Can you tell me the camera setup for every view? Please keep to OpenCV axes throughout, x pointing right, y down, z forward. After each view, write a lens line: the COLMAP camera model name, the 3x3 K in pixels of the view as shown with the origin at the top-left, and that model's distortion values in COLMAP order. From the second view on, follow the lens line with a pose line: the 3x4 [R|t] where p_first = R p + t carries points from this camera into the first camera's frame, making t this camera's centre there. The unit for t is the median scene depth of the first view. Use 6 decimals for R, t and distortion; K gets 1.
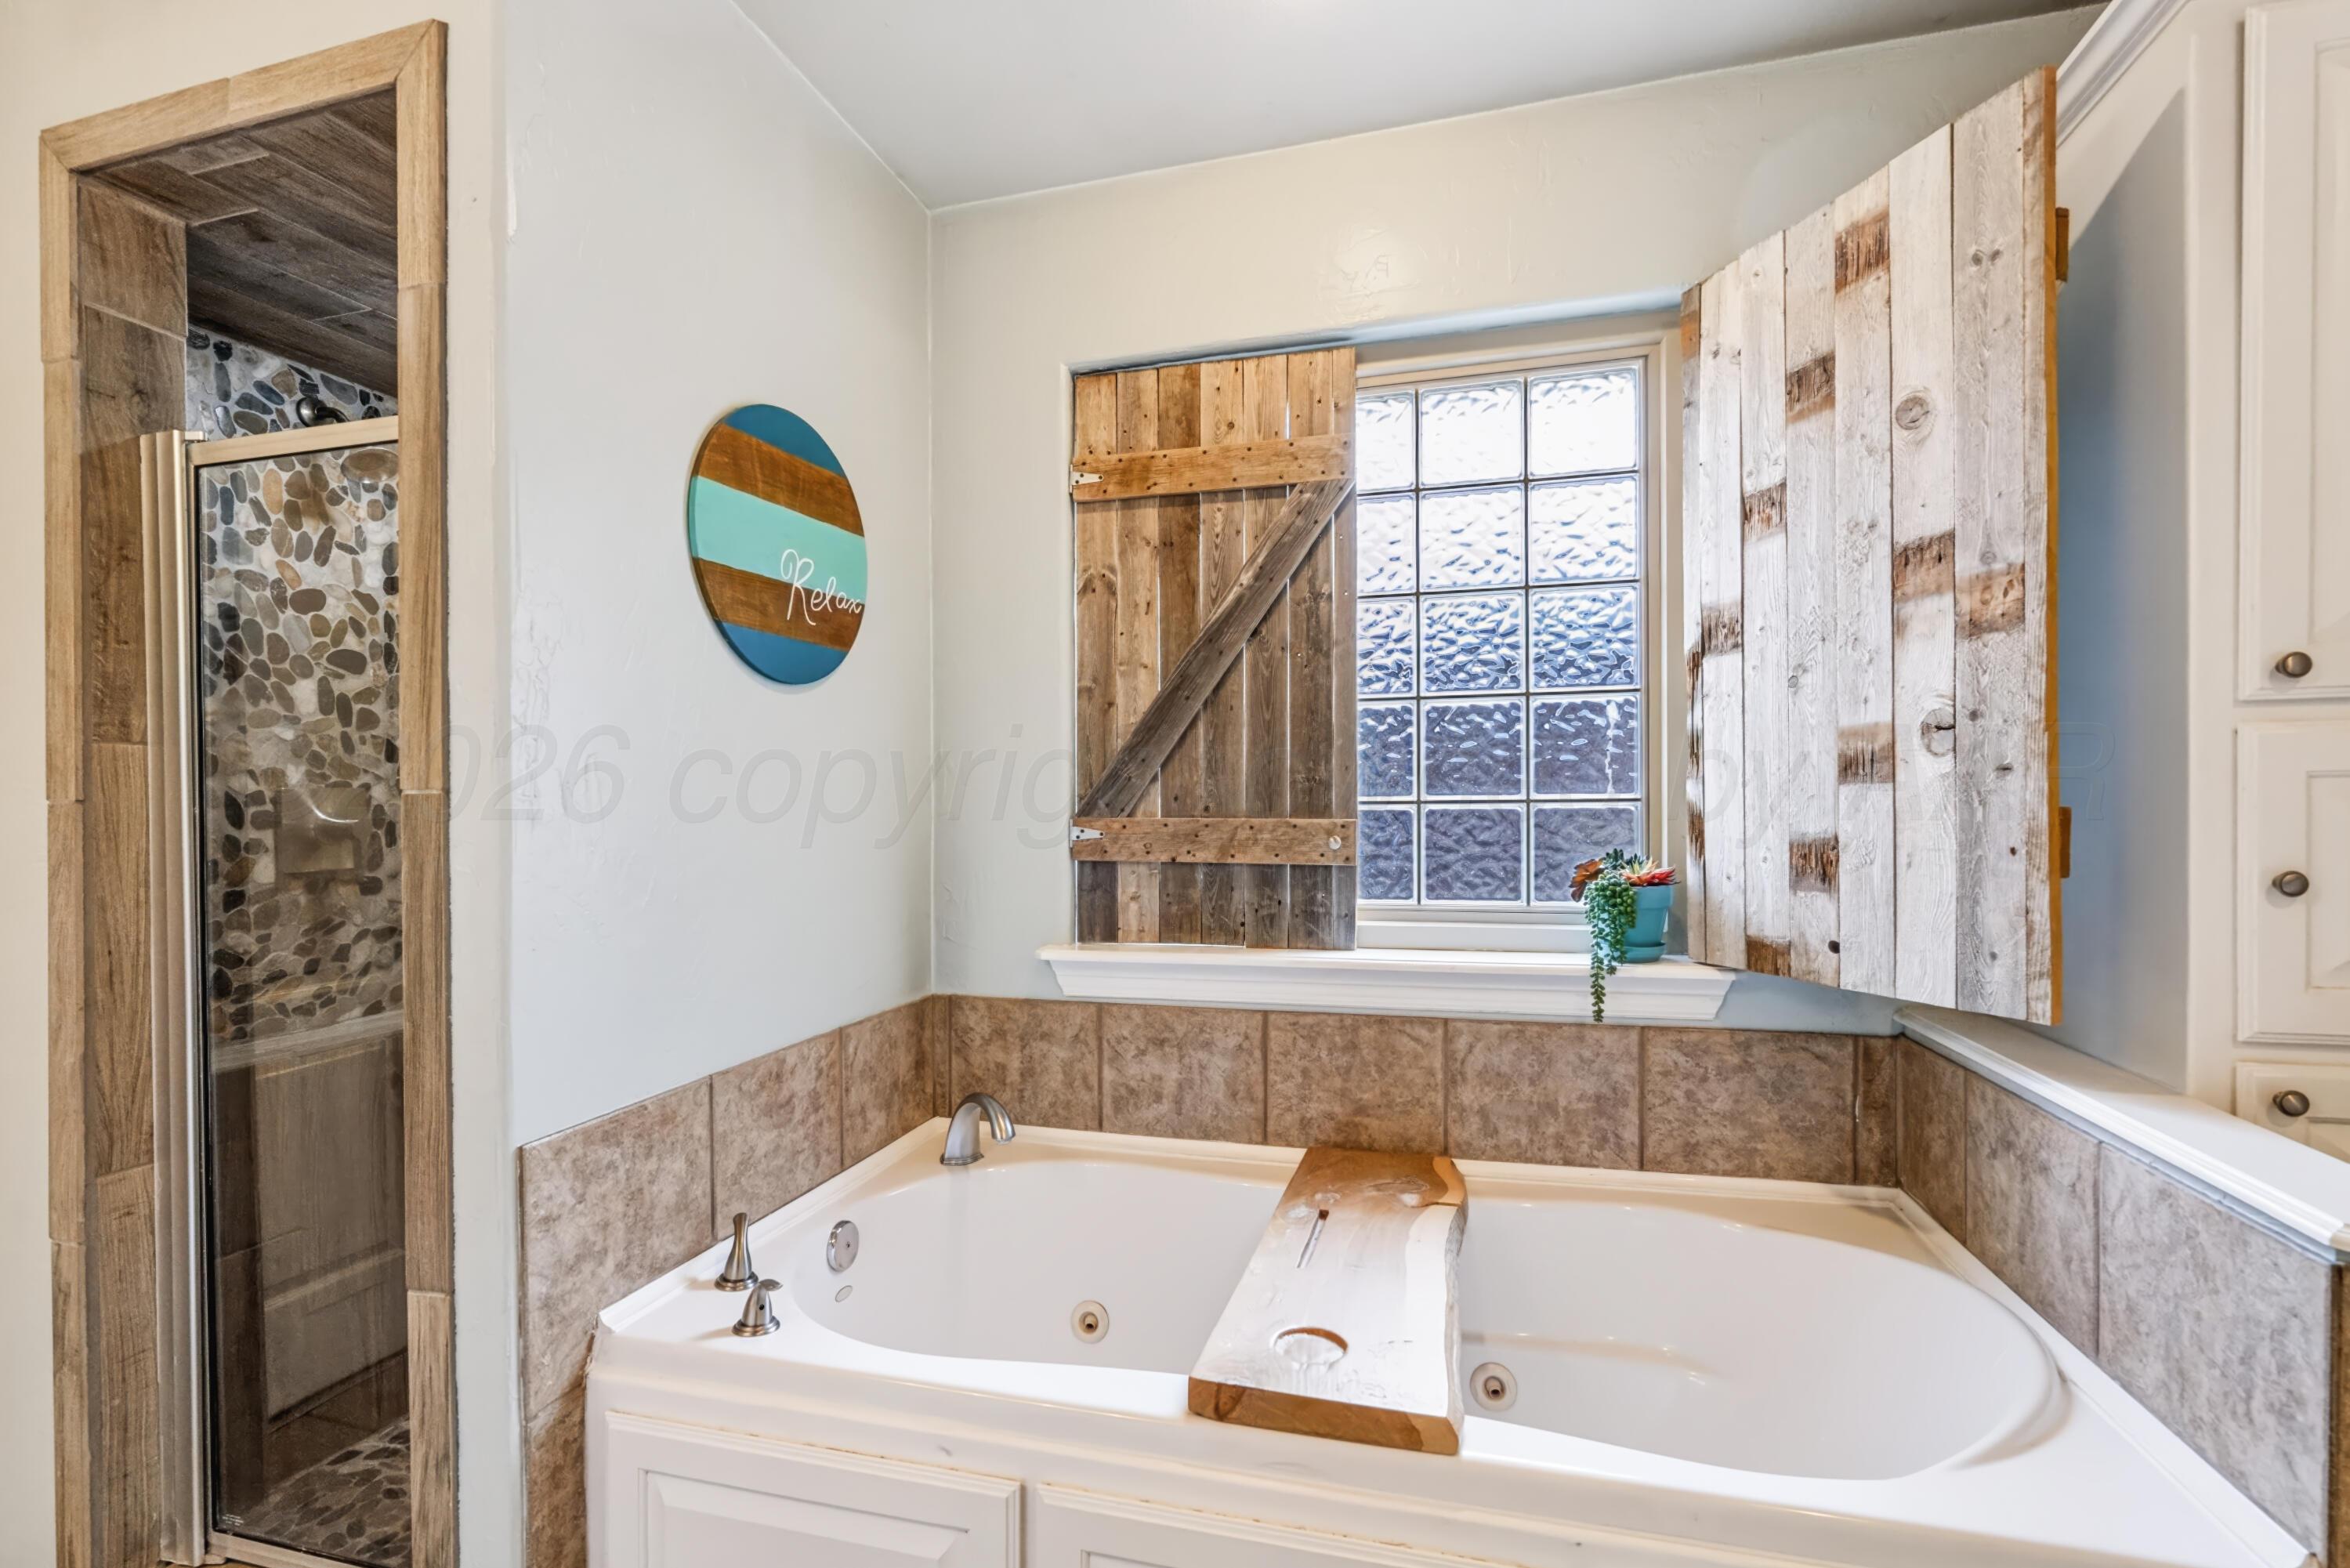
lens RADIAL K [[1059.5, 0, 1175.3], [0, 1059.5, 795.2], [0, 0, 1]] dist [-0.010514, 0.004280]
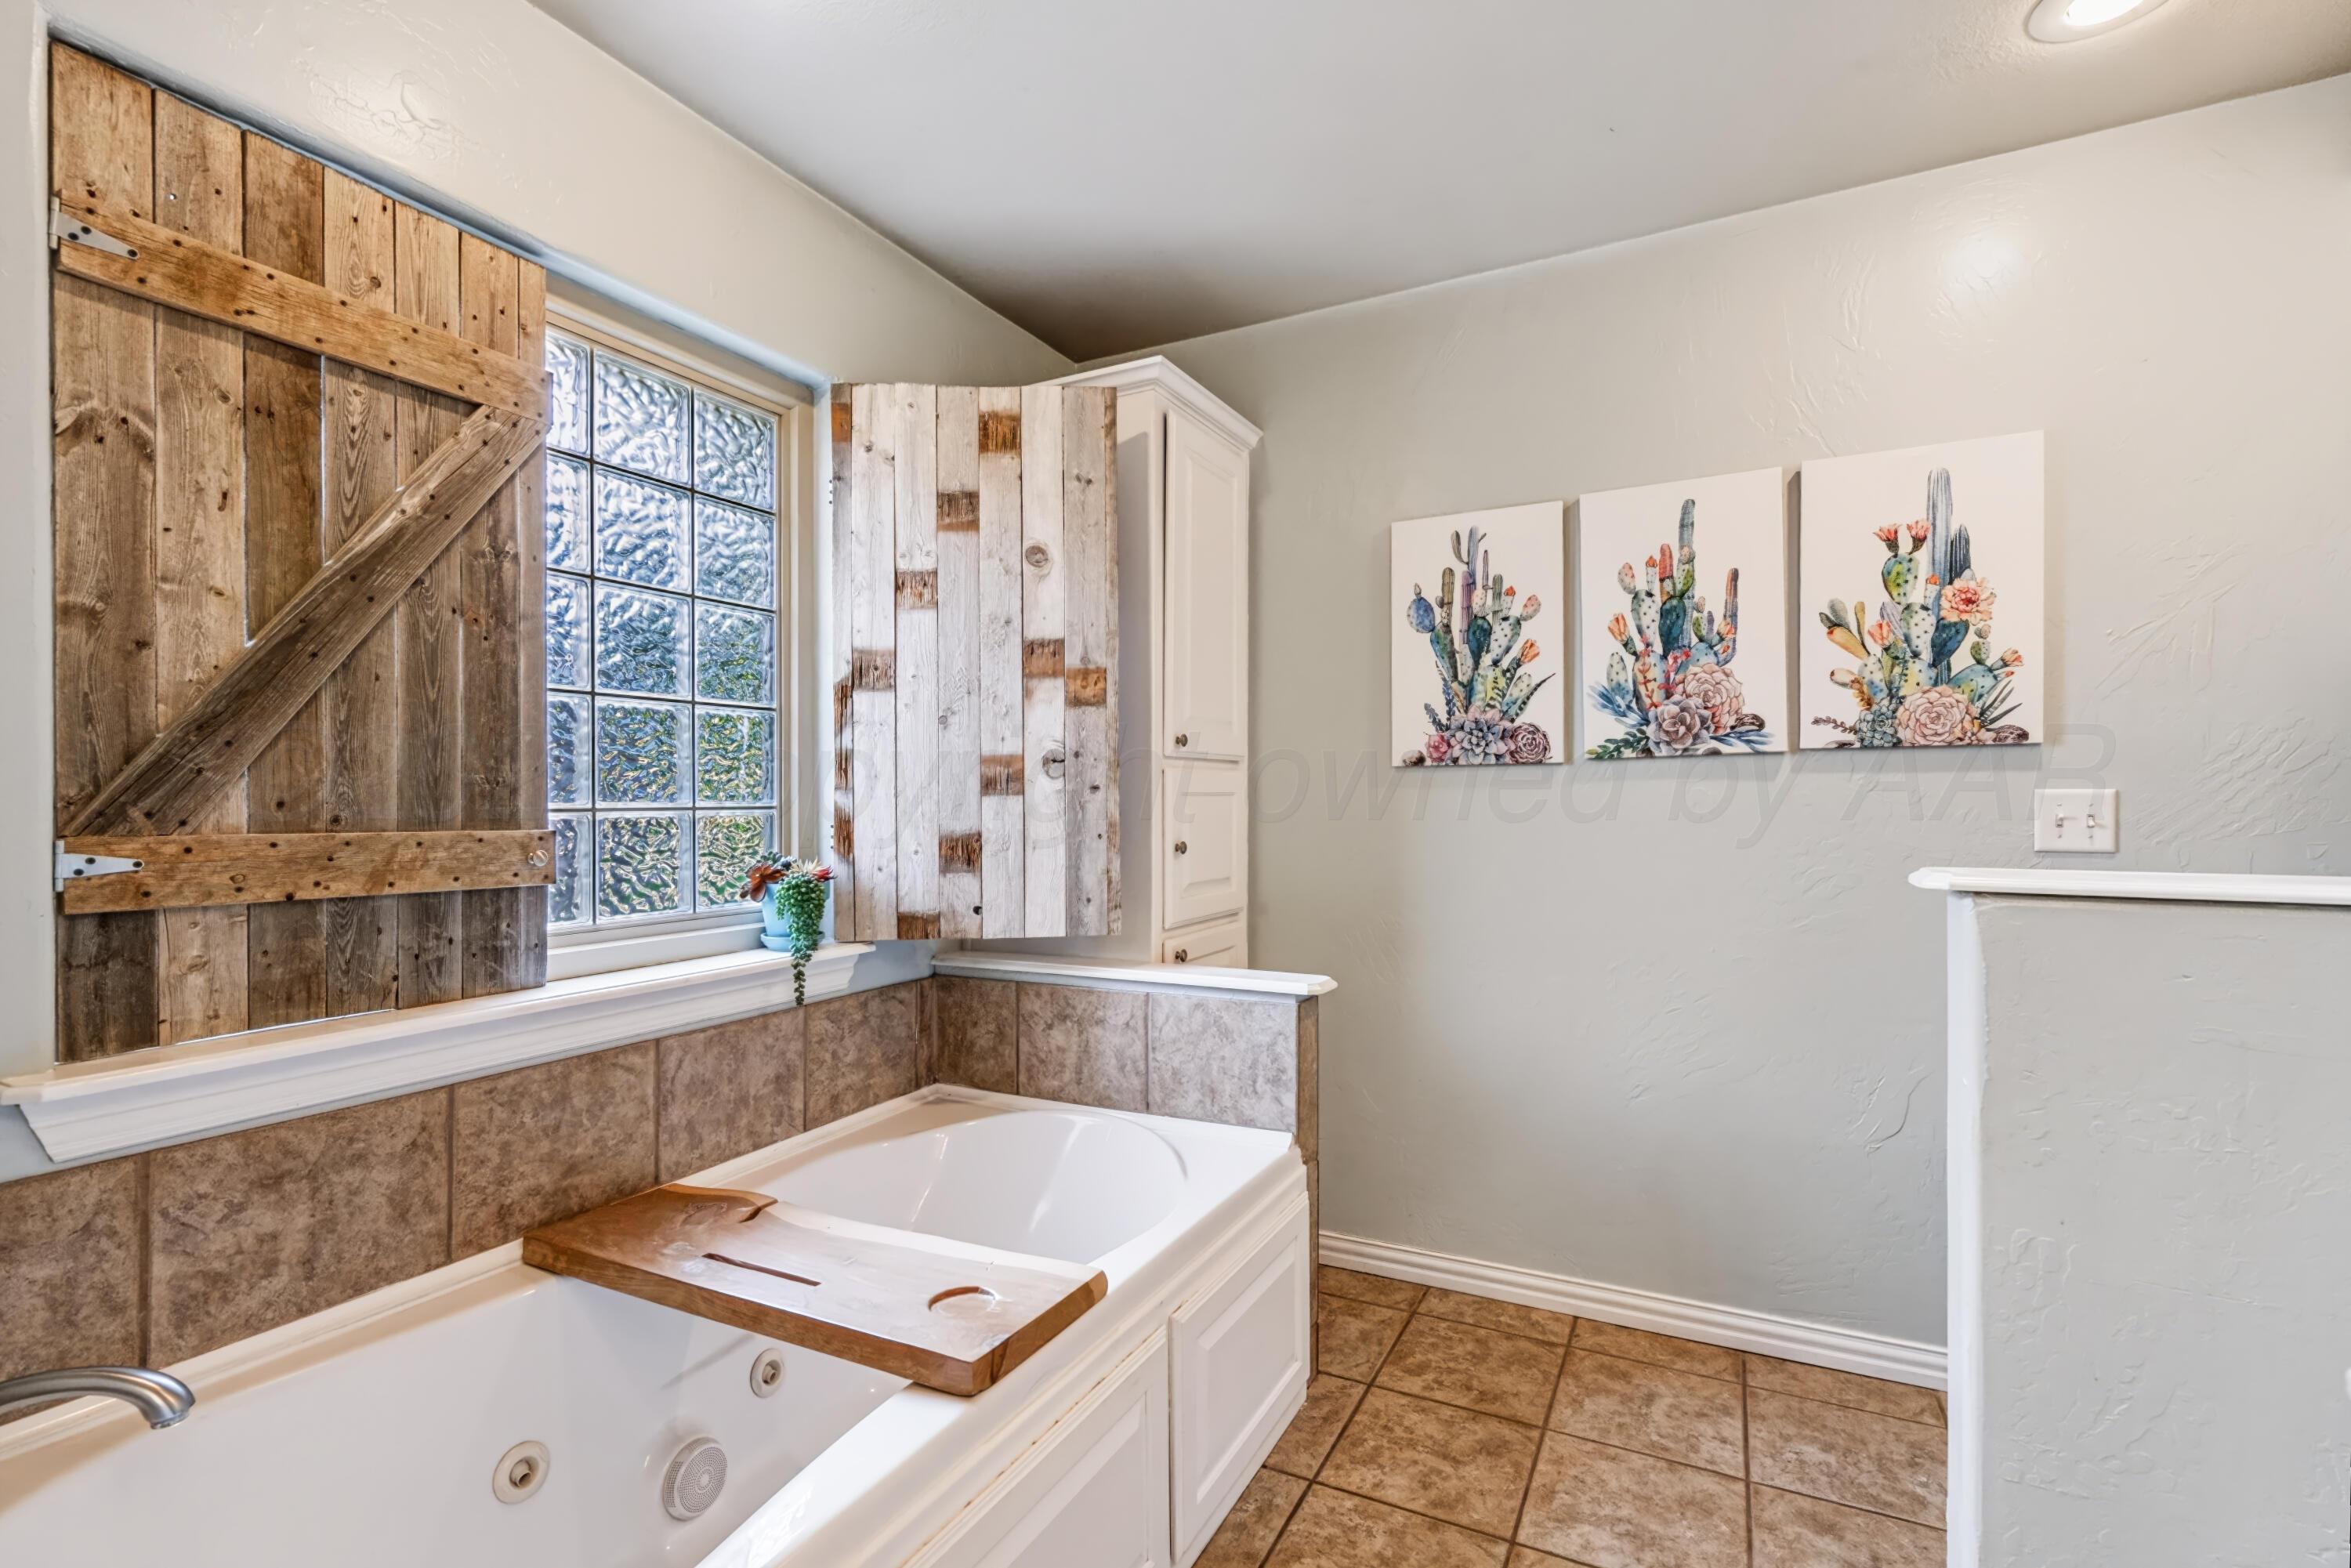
lens RADIAL K [[1059.9, 0, 1173.3], [0, 1059.9, 802.9], [0, 0, 1]] dist [-0.010514, 0.004280]
pose [[0.210649, 0.007712, 0.977531, -0.595409], [0.000042, 0.999969, -0.007898, 0.008617], [-0.977562, 0.001705, 0.210642, 0.368118]]
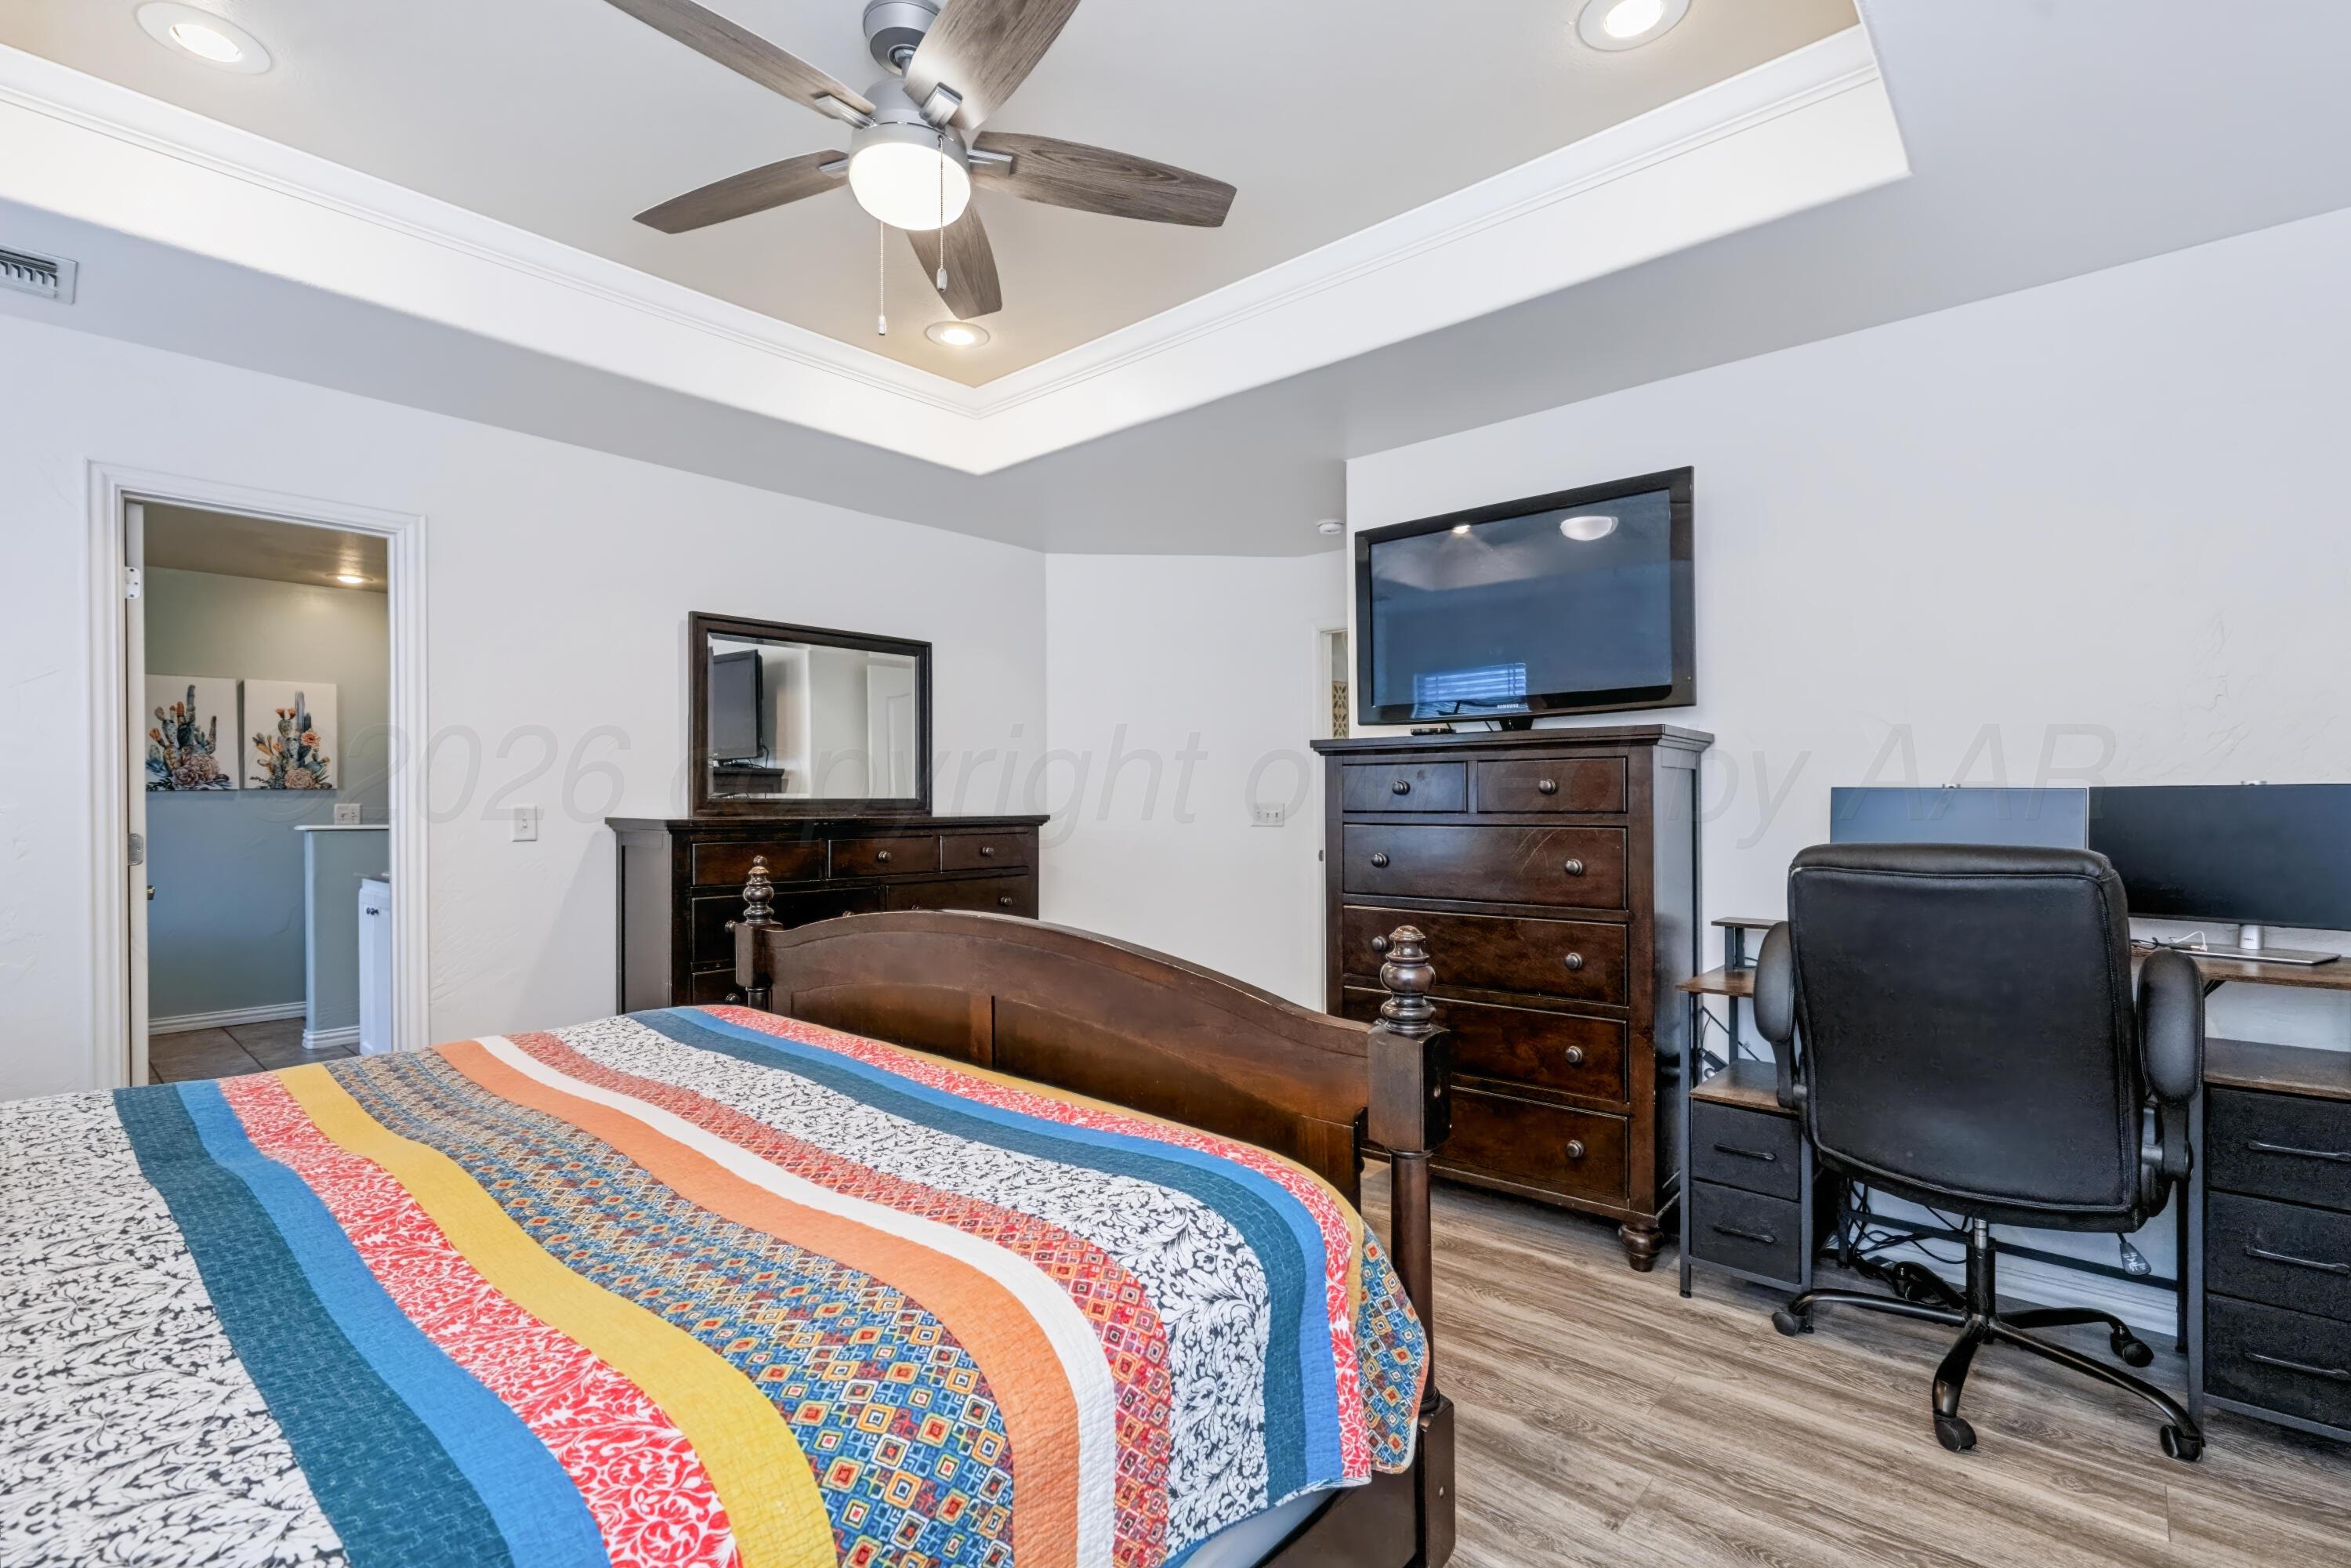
lens RADIAL K [[1059.9, 0, 1180.1], [0, 1059.9, 808.4], [0, 0, 1]] dist [-0.010514, 0.004280]
pose [[-0.899778, 0.014307, 0.436113, -3.073322], [0.015581, 0.999878, -0.000655, 0.041611], [-0.436069, 0.006206, -0.899892, 1.501090]]
